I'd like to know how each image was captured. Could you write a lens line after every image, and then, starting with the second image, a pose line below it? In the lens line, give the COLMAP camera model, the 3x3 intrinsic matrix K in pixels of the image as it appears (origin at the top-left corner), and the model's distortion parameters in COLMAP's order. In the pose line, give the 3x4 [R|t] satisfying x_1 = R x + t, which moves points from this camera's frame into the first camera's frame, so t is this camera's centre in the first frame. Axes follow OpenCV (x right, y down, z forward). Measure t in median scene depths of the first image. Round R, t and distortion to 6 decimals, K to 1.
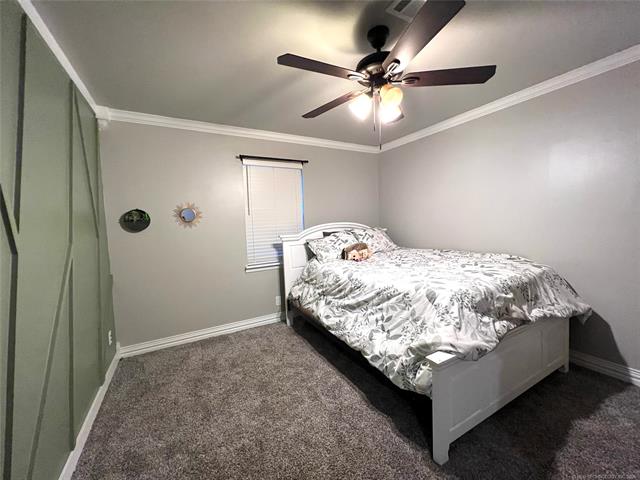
lens RADIAL K [[259.9, 0, 317.1], [0, 259.9, 241.3], [0, 0, 1]] dist [0.000021, 0.002433]
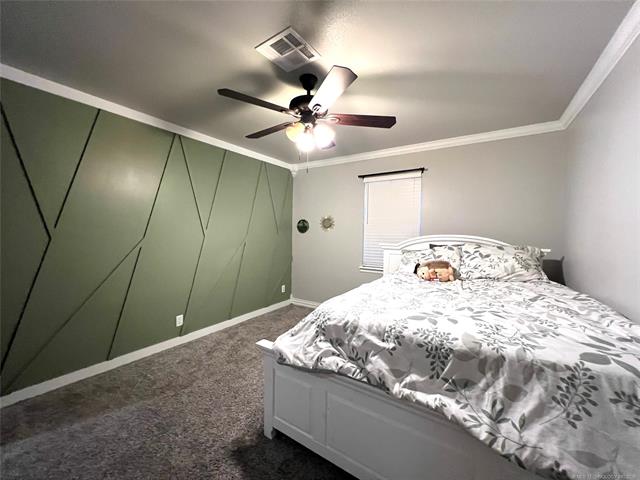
lens RADIAL K [[256.6, 0, 316.6], [0, 256.6, 240.7], [0, 0, 1]] dist [0.002593, 0.000546]
pose [[0.449503, 0.077829, -0.889882, 0.718074], [-0.096492, 0.994599, 0.038246, -0.048556], [0.888052, 0.068675, 0.454585, 0.277845]]
